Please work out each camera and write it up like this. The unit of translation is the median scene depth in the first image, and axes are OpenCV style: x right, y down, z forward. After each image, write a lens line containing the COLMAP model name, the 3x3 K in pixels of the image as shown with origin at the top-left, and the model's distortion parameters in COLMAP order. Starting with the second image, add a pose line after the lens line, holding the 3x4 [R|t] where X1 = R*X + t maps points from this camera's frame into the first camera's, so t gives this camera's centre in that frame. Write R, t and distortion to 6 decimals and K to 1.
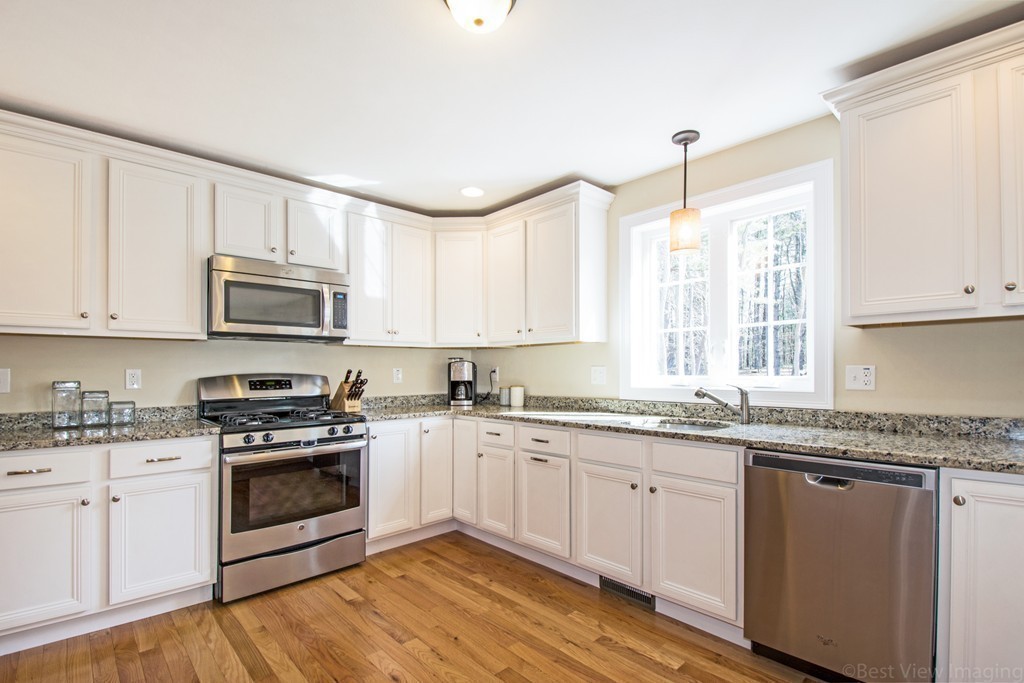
lens RADIAL K [[495.1, 0, 535.3], [0, 495.1, 358.1], [0, 0, 1]] dist [-0.001682, -0.000832]
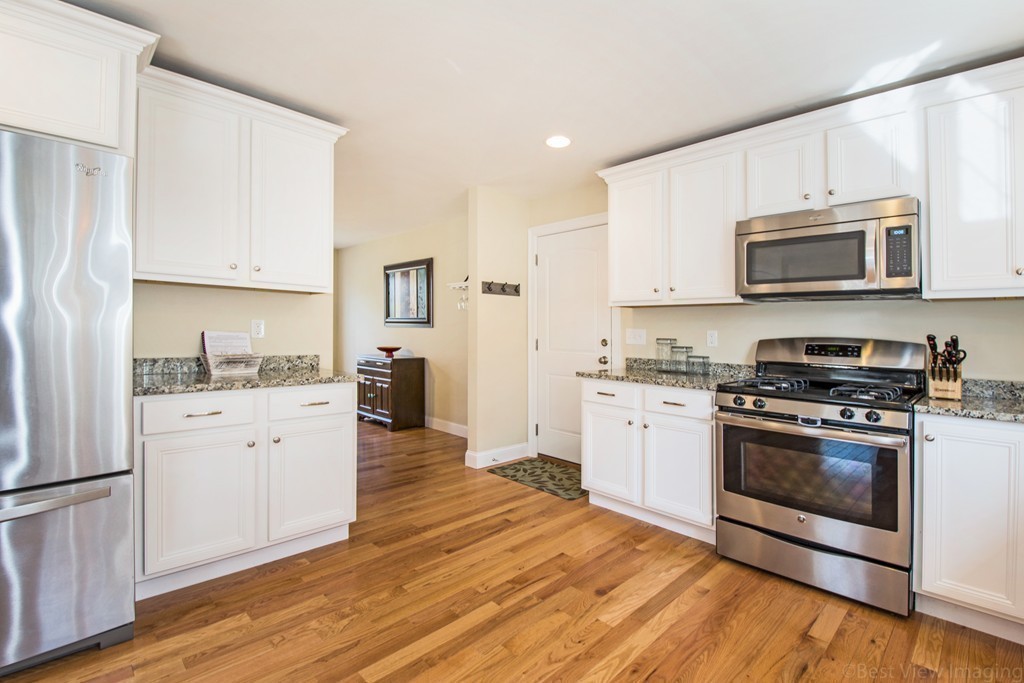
lens RADIAL K [[466.9, 0, 535.6], [0, 466.9, 326.2], [0, 0, 1]] dist [-0.009271, -0.001900]
pose [[0.024895, -0.008366, -0.999655, 0.284998], [-0.003930, 0.999956, -0.008466, 0.021311], [0.999682, 0.004139, 0.024861, 0.492258]]
